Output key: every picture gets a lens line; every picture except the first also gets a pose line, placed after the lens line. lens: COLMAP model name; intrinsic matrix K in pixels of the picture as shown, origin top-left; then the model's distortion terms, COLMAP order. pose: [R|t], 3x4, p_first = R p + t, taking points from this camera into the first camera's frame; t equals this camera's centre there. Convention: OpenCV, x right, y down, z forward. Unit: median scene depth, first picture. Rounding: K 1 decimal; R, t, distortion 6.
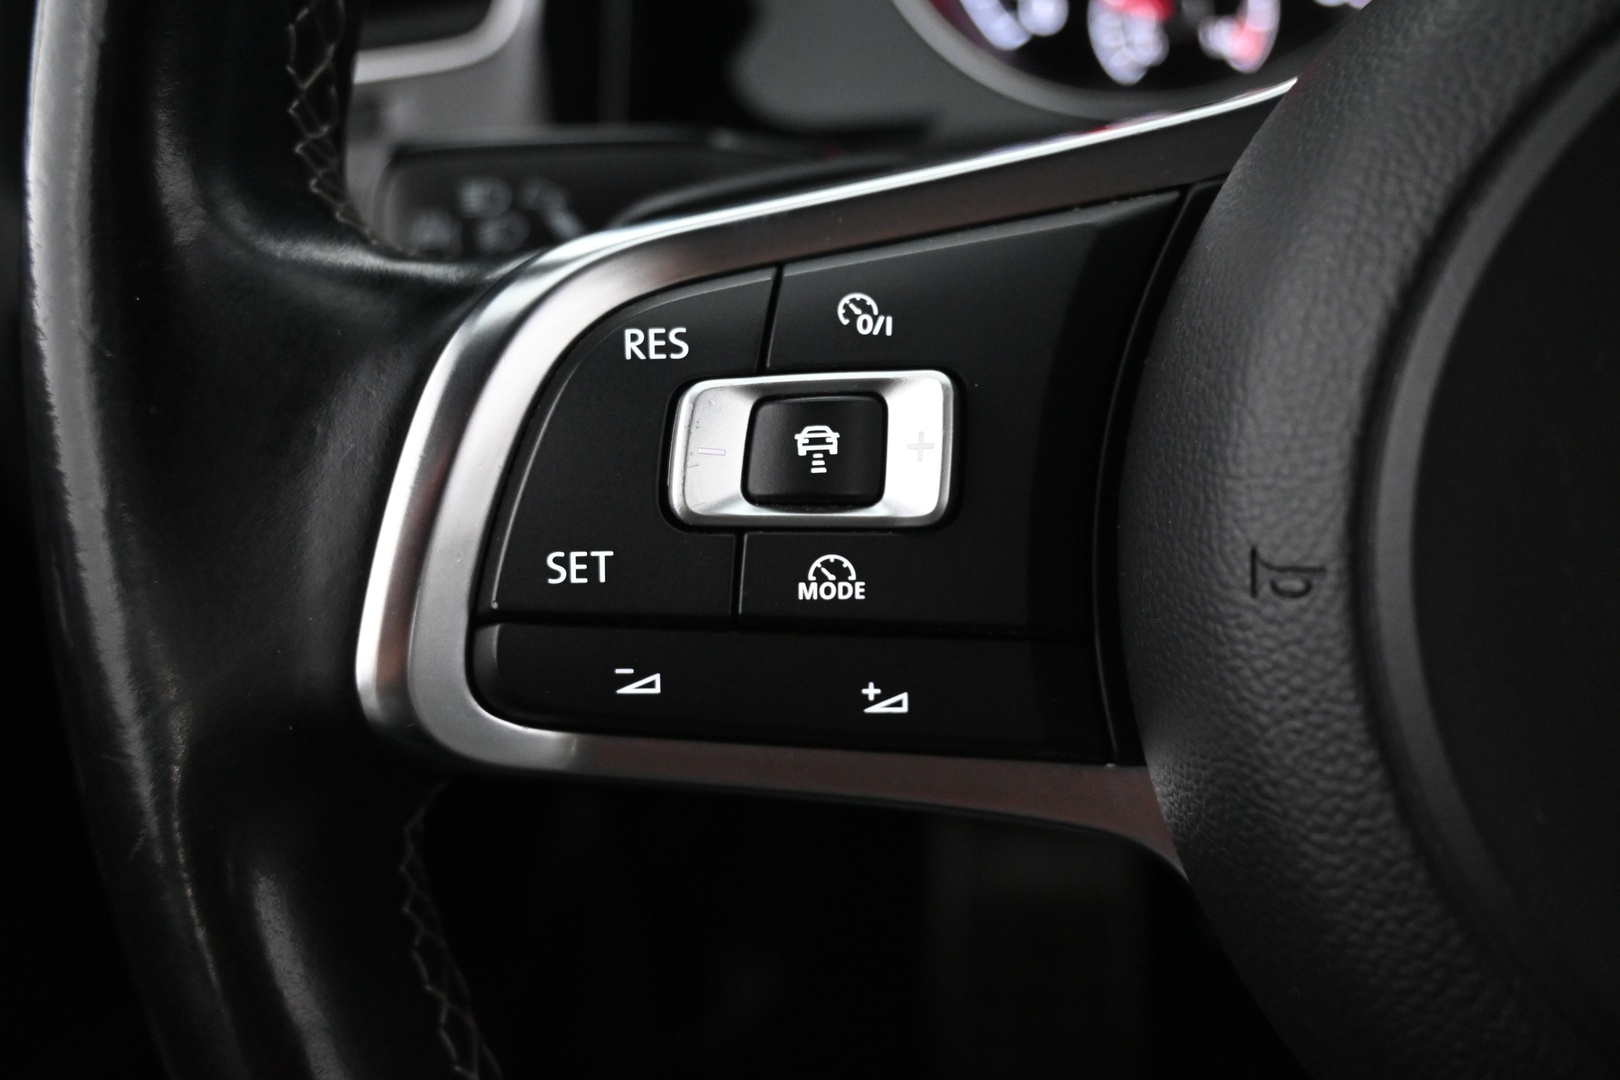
lens RADIAL K [[1720.2, 0, 821.9], [0, 1720.2, 545.1], [0, 0, 1]] dist [-0.002885, 0.000000]
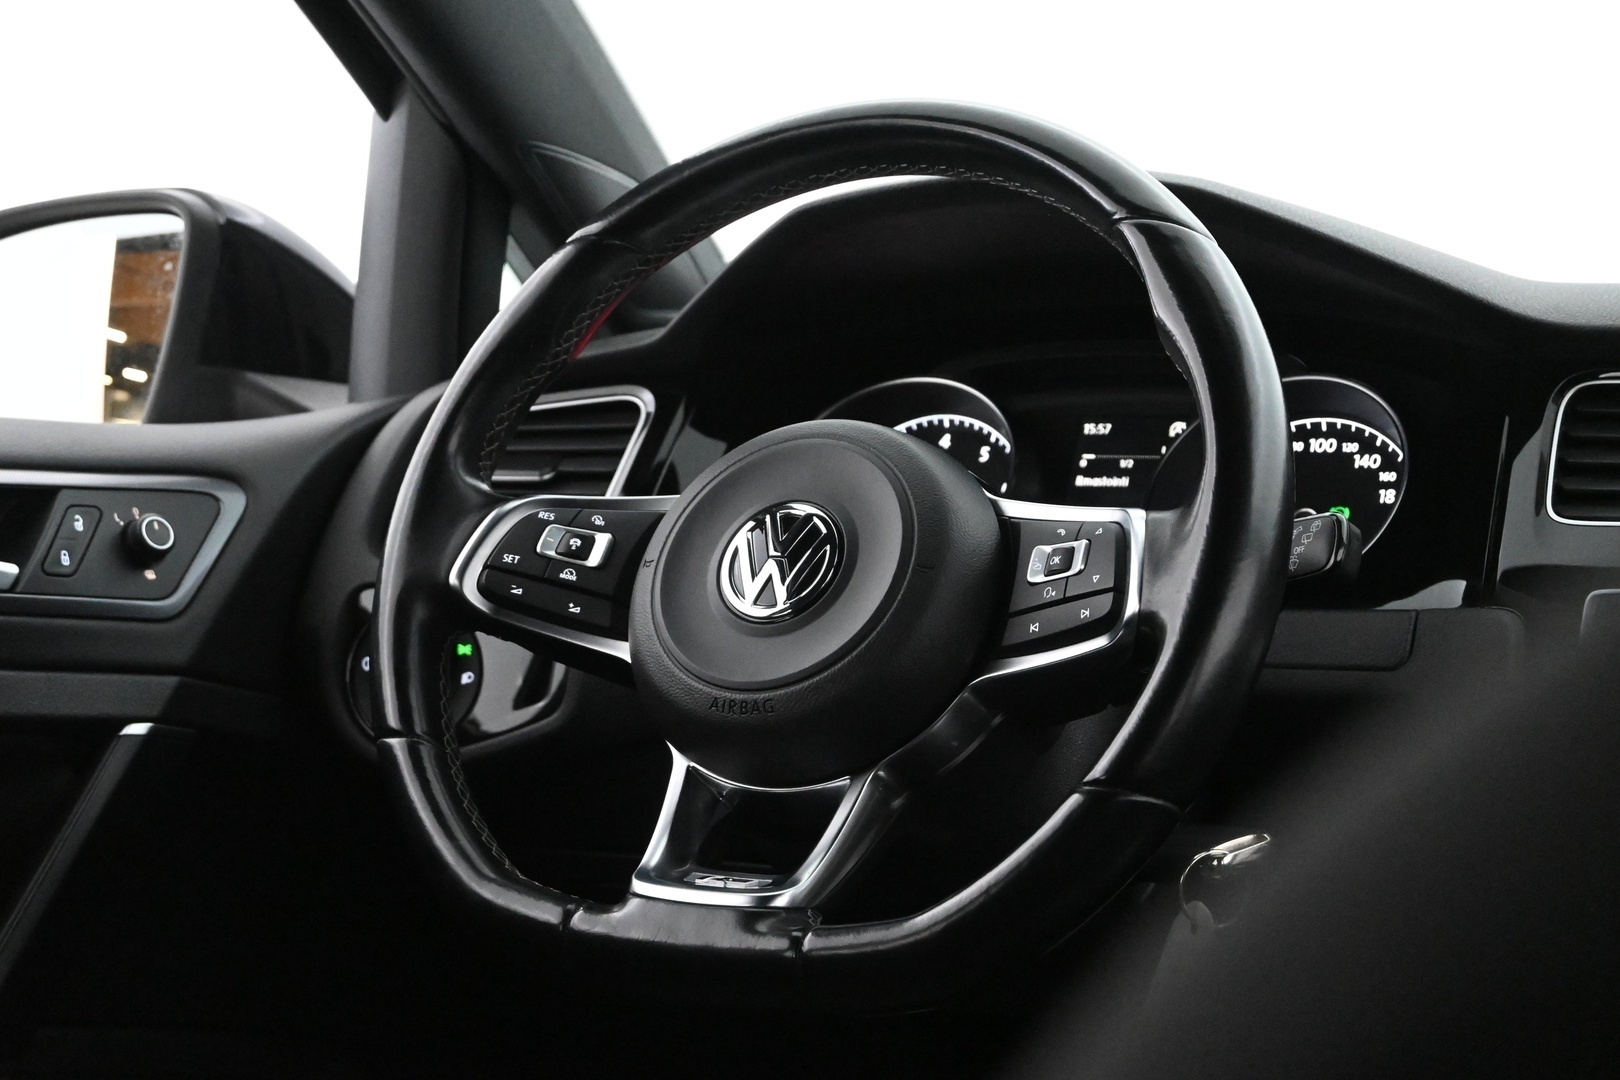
lens RADIAL K [[3114.5, 0, 817.5], [0, 3114.5, 535.7], [0, 0, 1]] dist [-0.006015, 0.000000]
pose [[0.950805, 0.180992, -0.251420, 2.349301], [-0.272903, 0.873436, -0.403279, 2.692330], [0.146609, 0.452053, 0.879860, -5.302584]]
